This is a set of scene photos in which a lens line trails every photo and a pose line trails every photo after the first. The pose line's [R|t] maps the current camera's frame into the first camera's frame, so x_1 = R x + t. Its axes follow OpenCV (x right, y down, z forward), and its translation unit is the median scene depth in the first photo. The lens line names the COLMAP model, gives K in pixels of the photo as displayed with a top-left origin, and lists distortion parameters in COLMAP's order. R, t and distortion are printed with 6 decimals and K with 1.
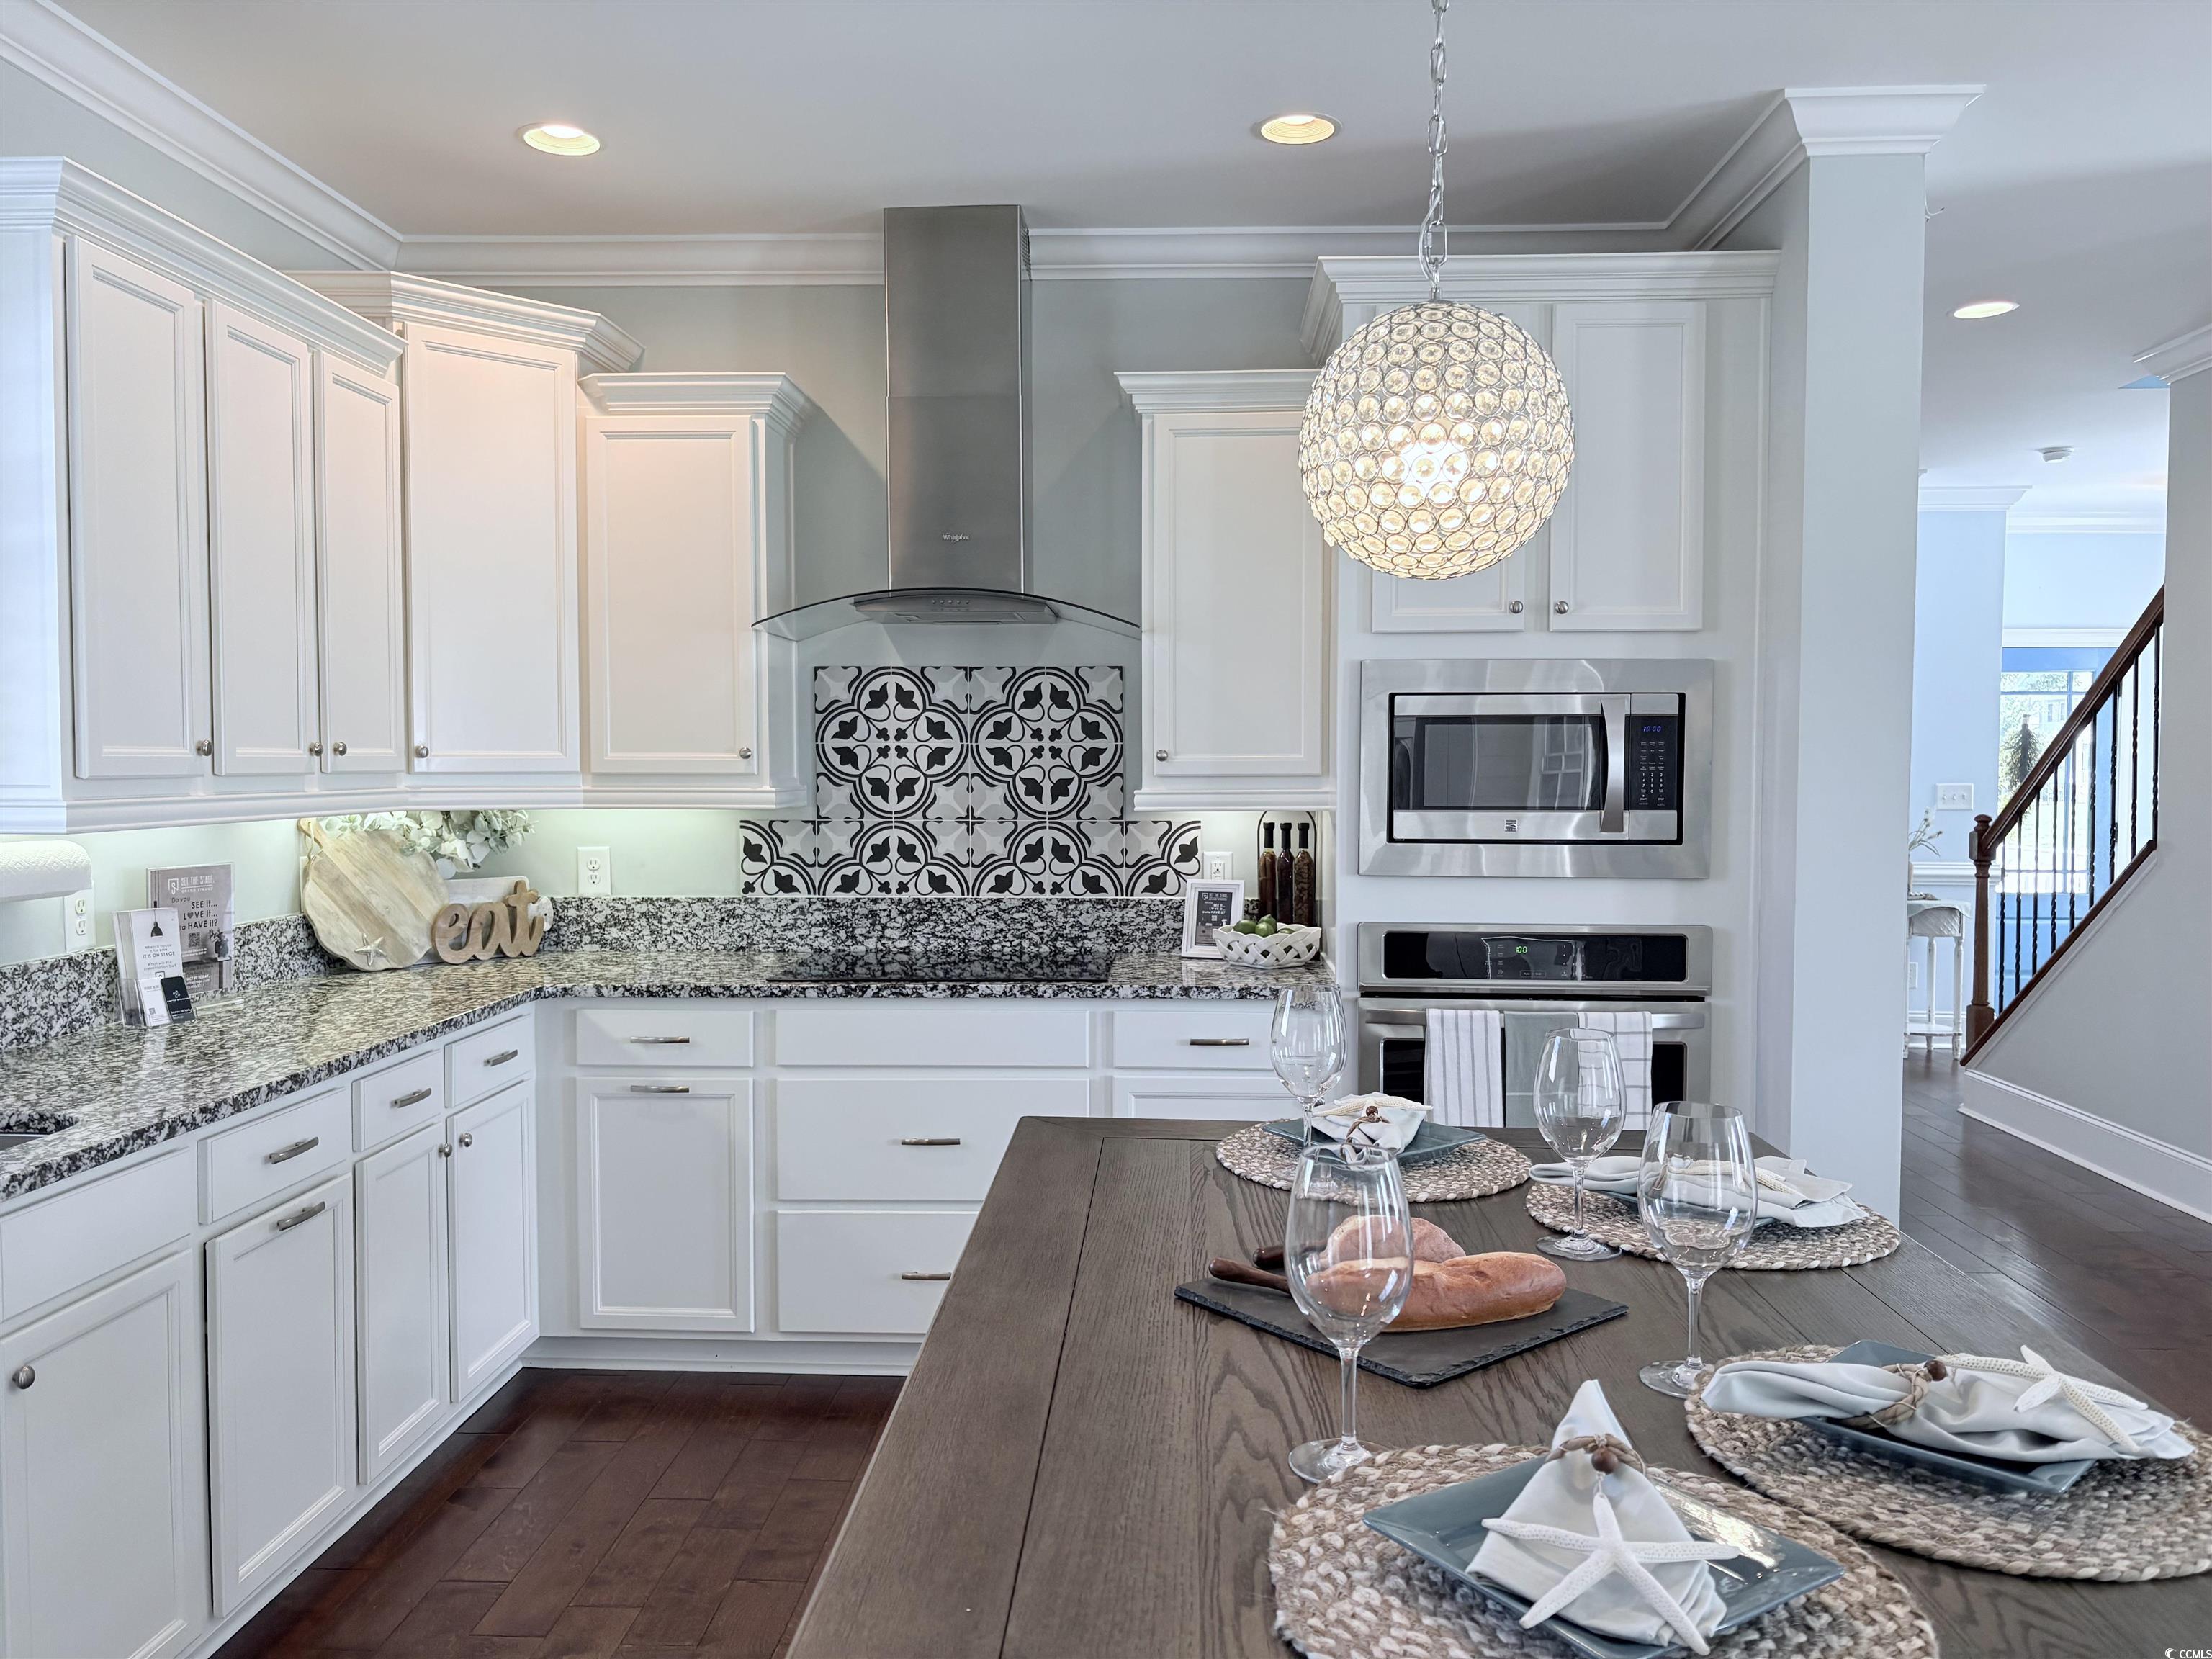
lens RADIAL K [[1666.0, 0, 1103.0], [0, 1666.0, 829.0], [0, 0, 1]] dist [0.047765, -0.050727]
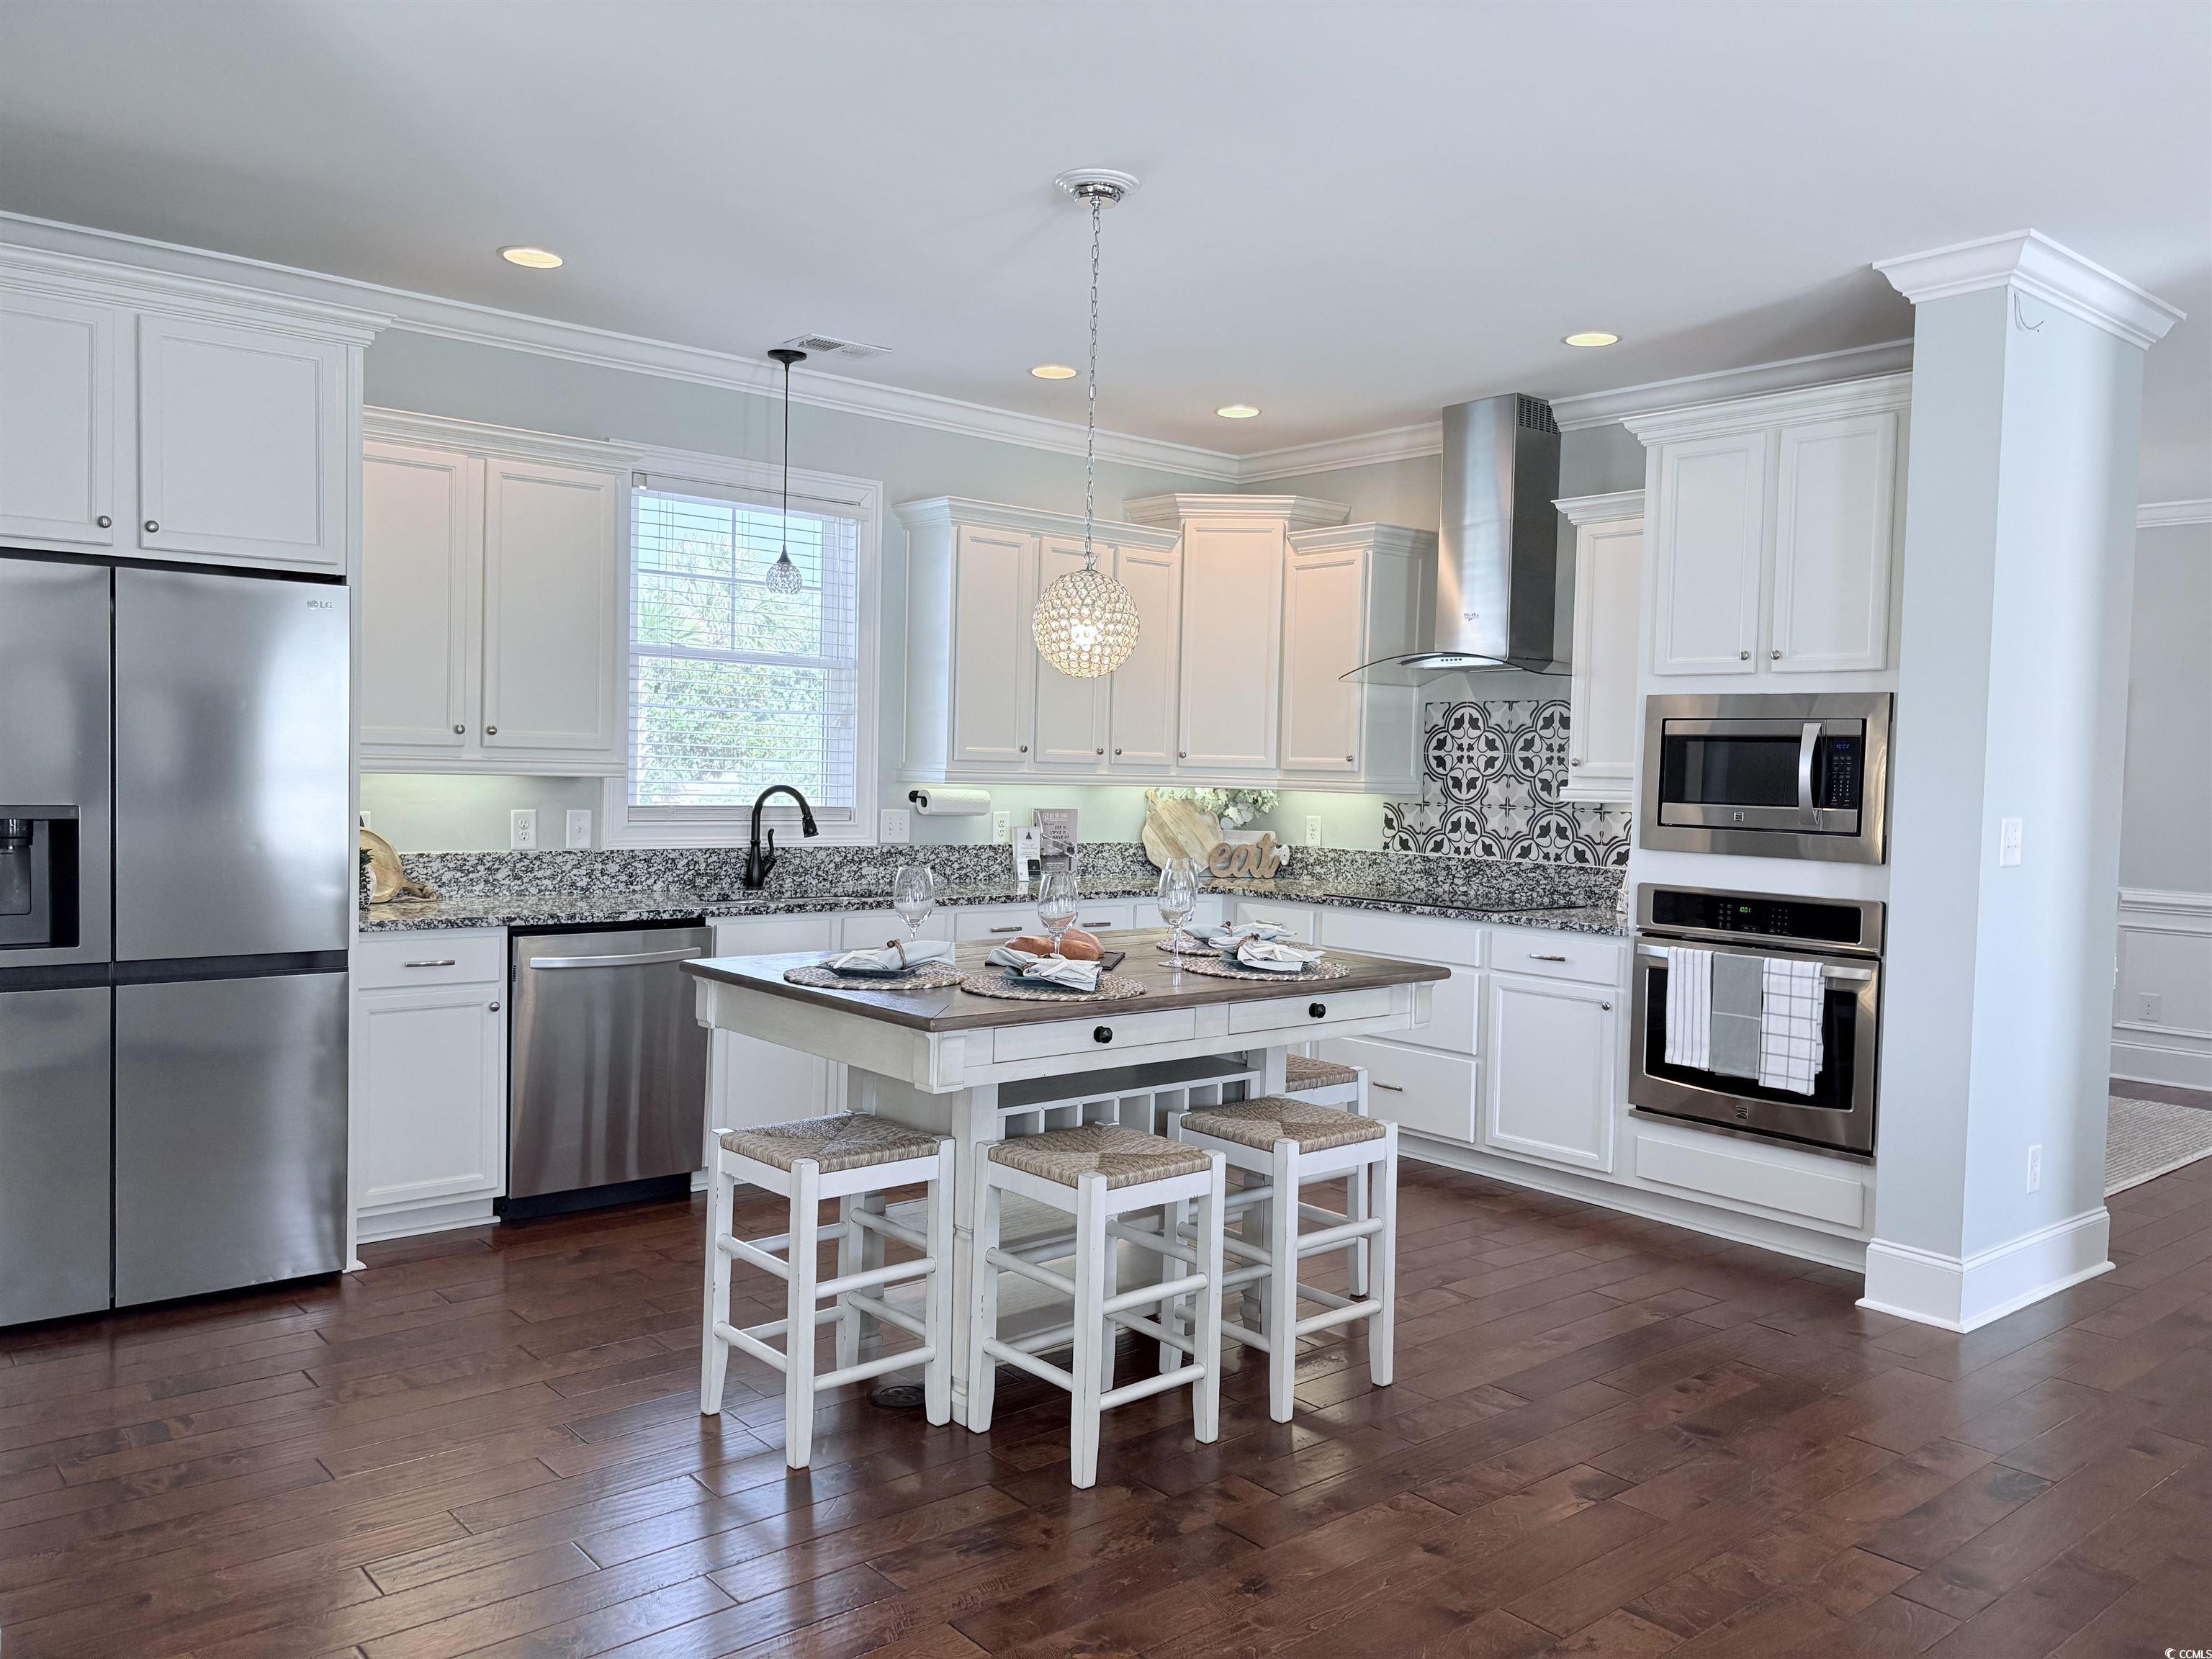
lens RADIAL K [[1666.0, 0, 1095.1], [0, 1666.0, 822.2], [0, 0, 1]] dist [0.047765, -0.050727]
pose [[0.679511, 0.041942, -0.732465, 0.755968], [-0.055921, 0.998421, 0.005293, 0.020626], [0.731531, 0.037363, 0.680784, -0.257327]]
